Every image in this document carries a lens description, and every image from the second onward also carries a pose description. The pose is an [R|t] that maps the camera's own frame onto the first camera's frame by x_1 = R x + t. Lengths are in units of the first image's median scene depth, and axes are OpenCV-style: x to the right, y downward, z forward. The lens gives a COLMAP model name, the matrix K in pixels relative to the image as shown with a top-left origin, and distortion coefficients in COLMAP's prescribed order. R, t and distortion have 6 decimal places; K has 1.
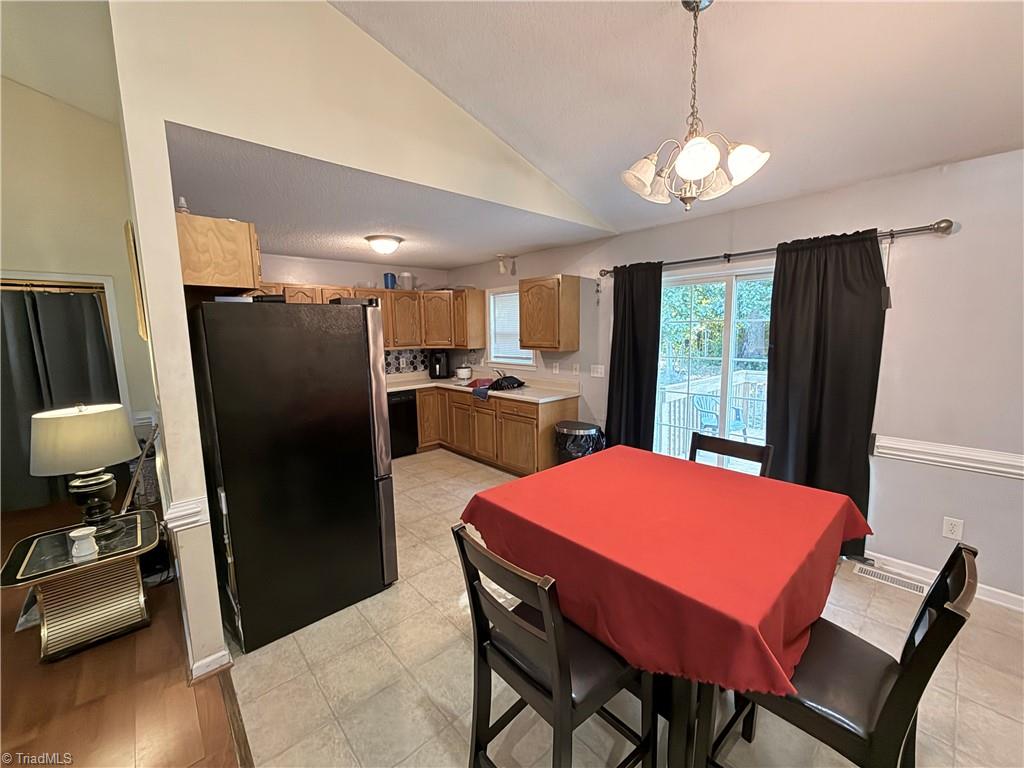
lens RADIAL K [[408.7, 0, 510.9], [0, 408.7, 382.7], [0, 0, 1]] dist [-0.000092, -0.000111]
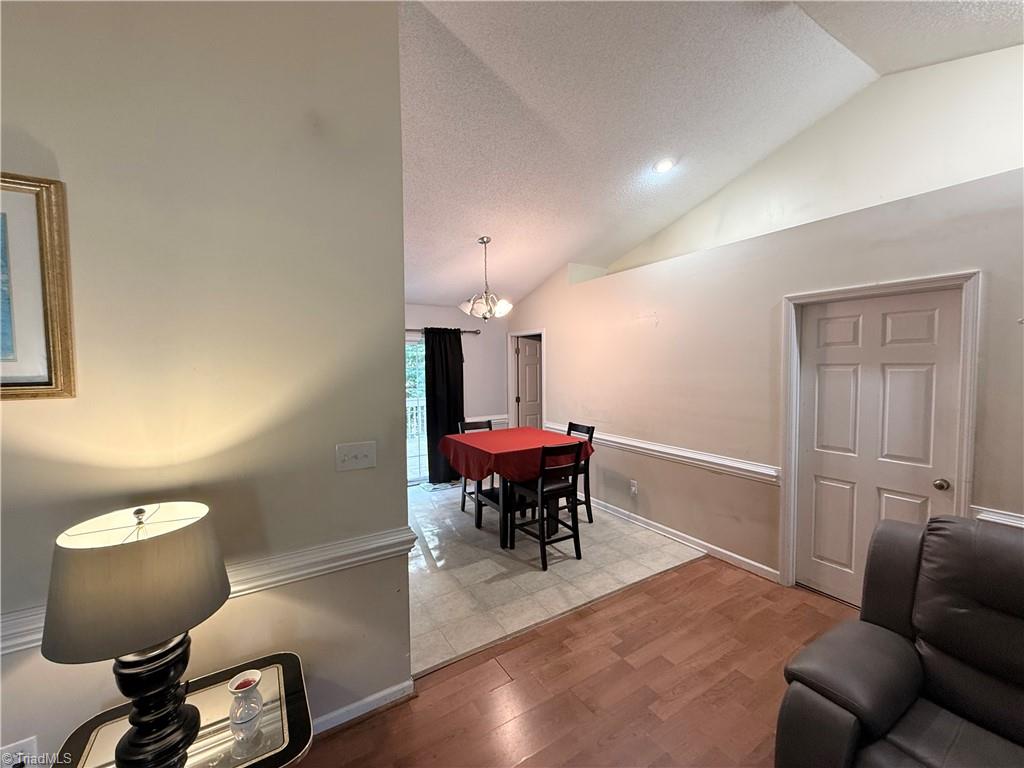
lens RADIAL K [[414.2, 0, 512.0], [0, 414.2, 384.0], [0, 0, 1]] dist [-0.000847, -0.000224]
pose [[0.176140, -0.037943, 0.983634, -1.534092], [0.134029, 0.990875, 0.014221, -0.065286], [-0.975198, 0.129331, 0.179618, 0.374871]]
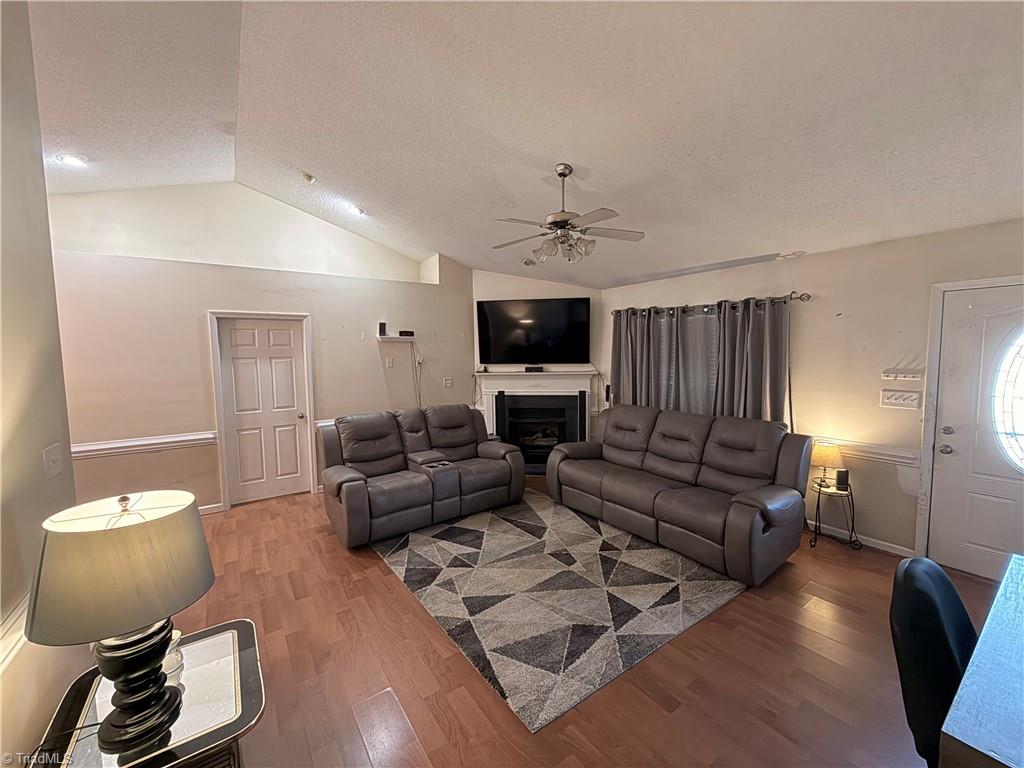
lens RADIAL K [[408.7, 0, 510.9], [0, 408.7, 382.7], [0, 0, 1]] dist [-0.000092, -0.000111]
pose [[-0.991544, 0.018814, 0.128398, -1.678633], [0.044207, 0.979225, 0.197900, -0.197136], [-0.122007, 0.201902, -0.971777, 1.463910]]
